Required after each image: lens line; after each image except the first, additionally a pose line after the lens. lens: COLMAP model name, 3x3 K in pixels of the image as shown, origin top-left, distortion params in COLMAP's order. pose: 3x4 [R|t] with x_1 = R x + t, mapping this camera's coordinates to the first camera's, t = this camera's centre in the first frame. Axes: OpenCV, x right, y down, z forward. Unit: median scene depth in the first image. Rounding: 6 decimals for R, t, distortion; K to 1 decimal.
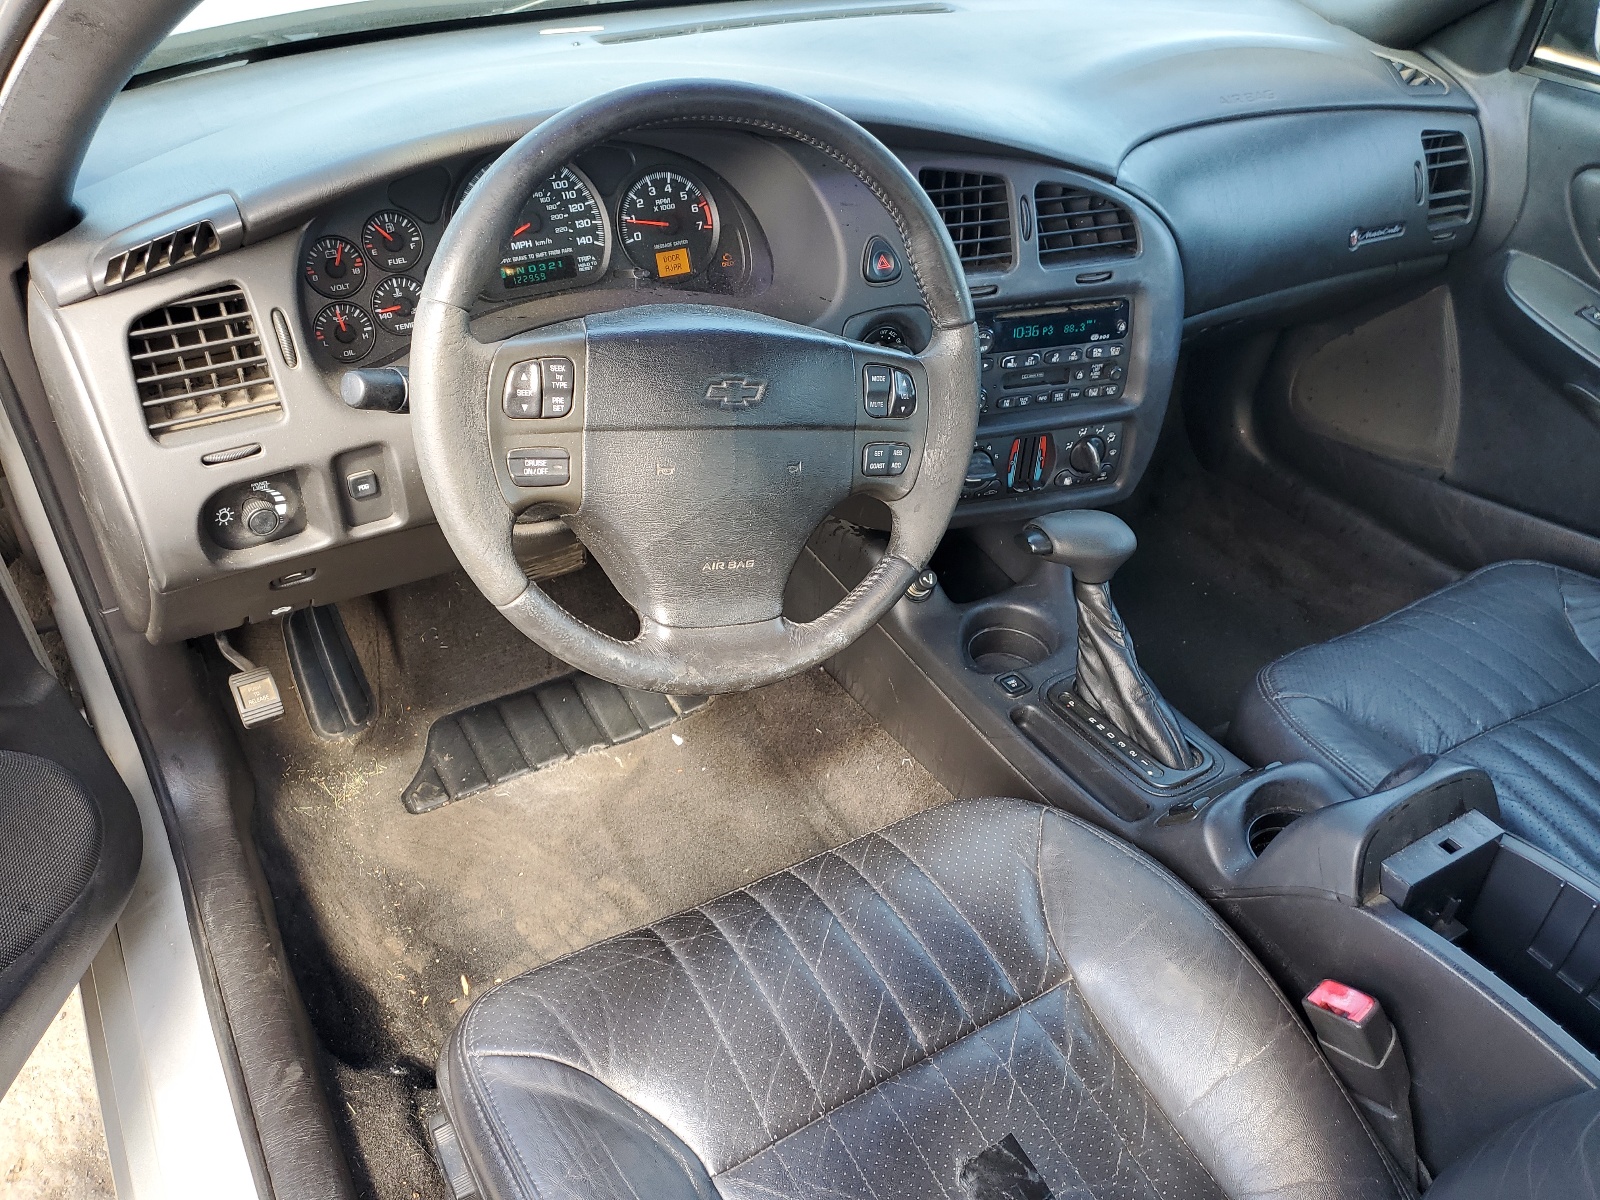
lens RADIAL K [[1204.5, 0, 800.0], [0, 1204.5, 600.0], [0, 0, 1]] dist [0.000215, -0.004066]
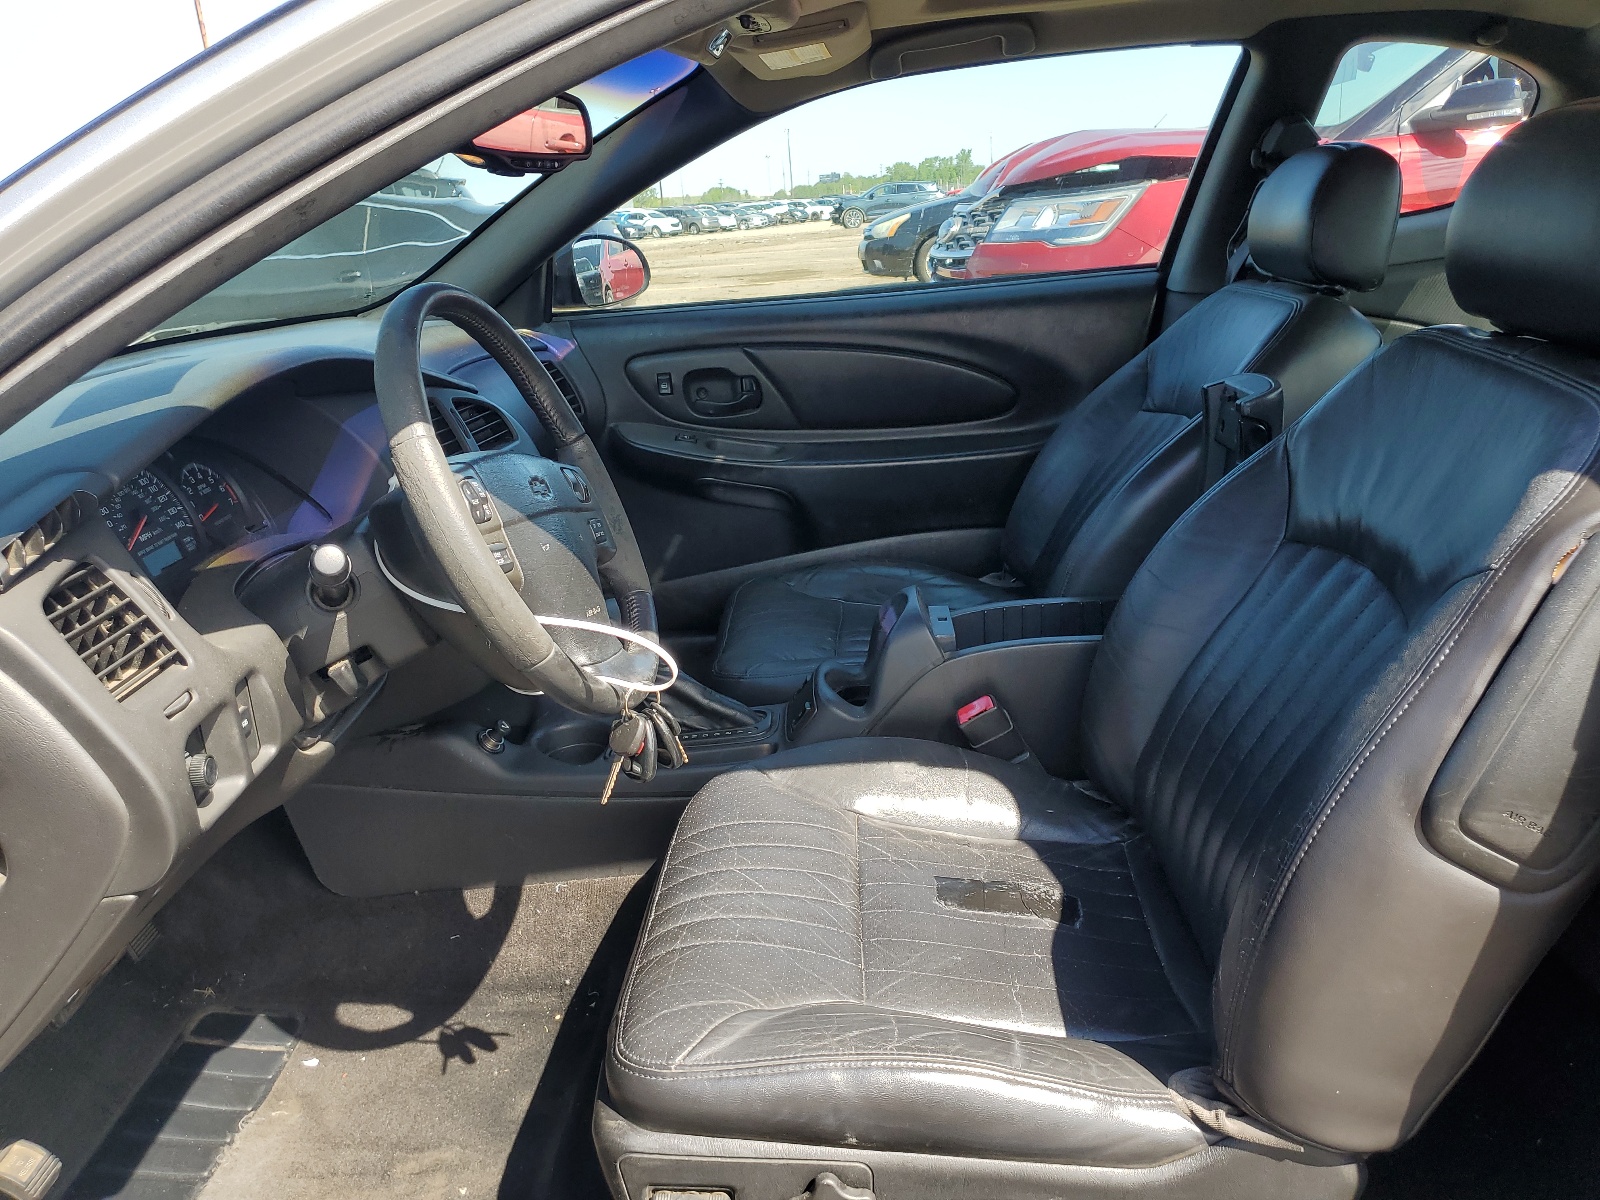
lens RADIAL K [[1204.5, 0, 800.0], [0, 1204.5, 600.0], [0, 0, 1]] dist [0.000215, -0.004066]
pose [[0.535432, -0.338897, 0.773603, -0.720287], [0.568633, 0.821909, -0.033508, 0.099154], [-0.624476, 0.457837, 0.632784, 0.022695]]
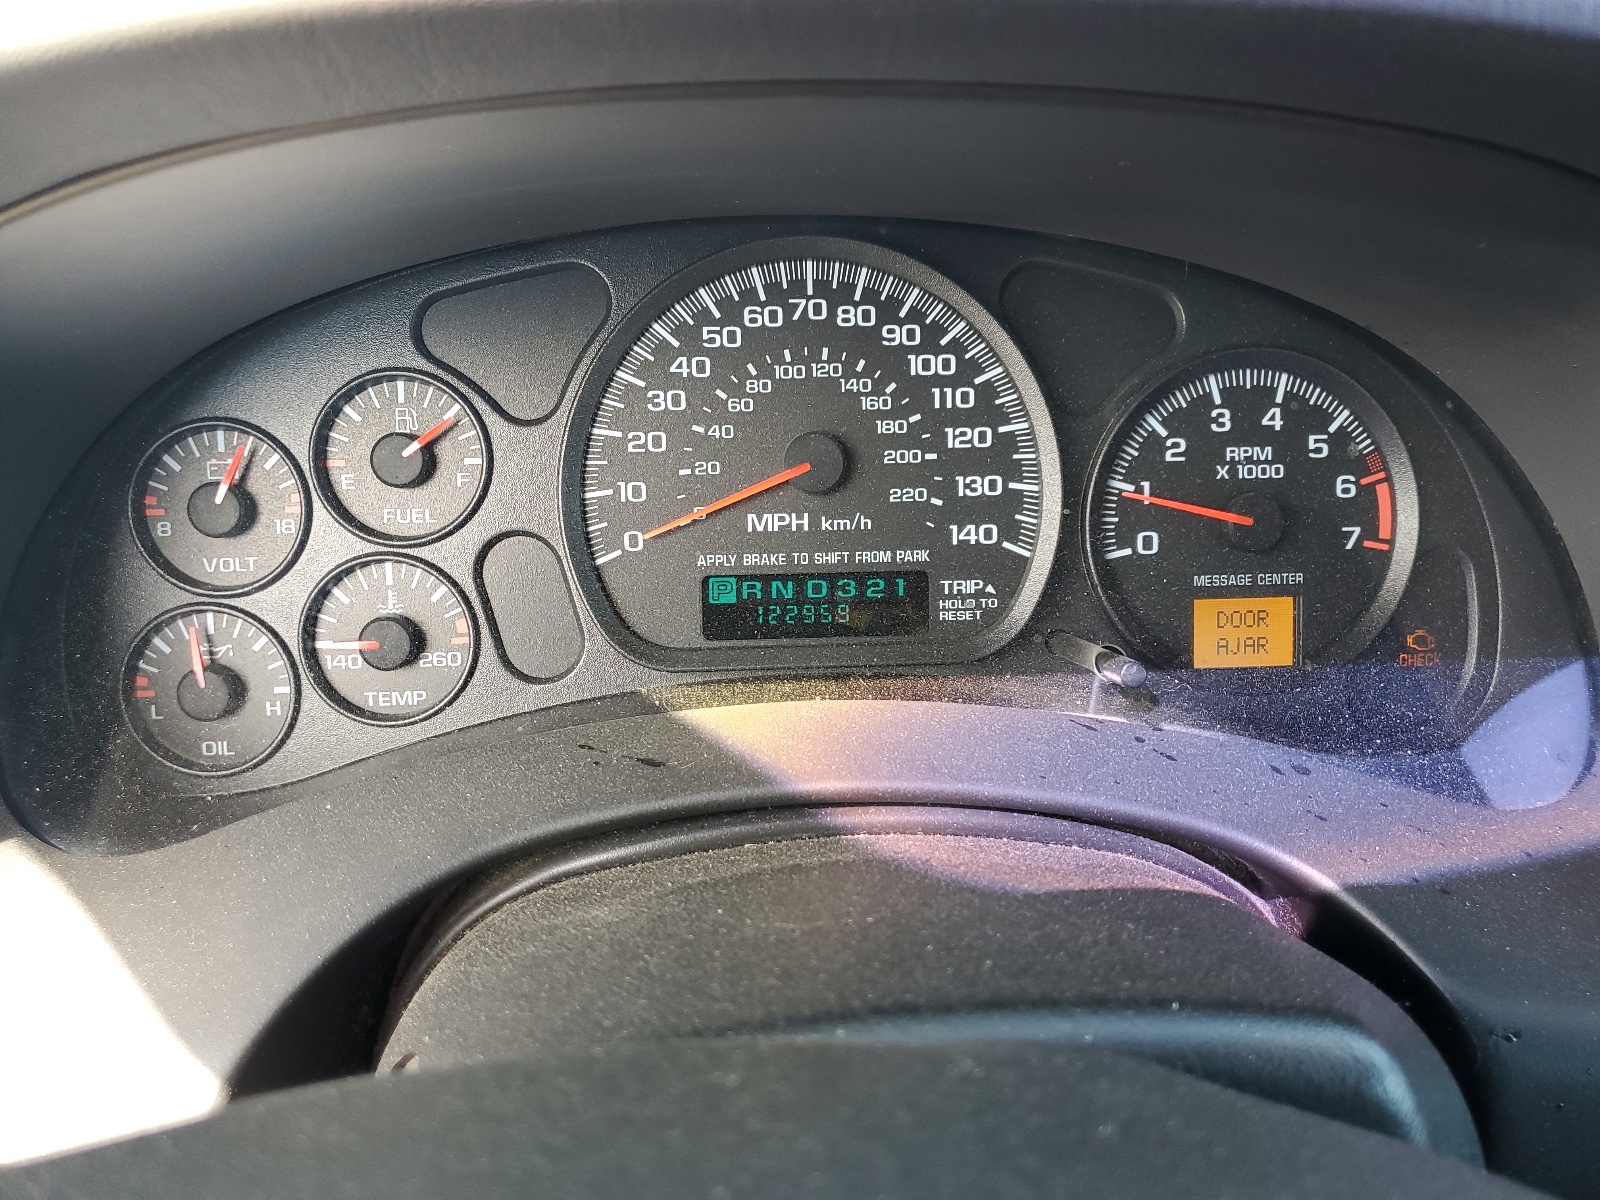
lens RADIAL K [[1204.5, 0, 800.0], [0, 1204.5, 600.0], [0, 0, 1]] dist [0.000215, -0.004066]
pose [[0.884016, 0.173424, -0.434096, -0.074394], [-0.254865, 0.957283, -0.136580, -0.222466], [0.391867, 0.231375, 0.890453, 0.686889]]
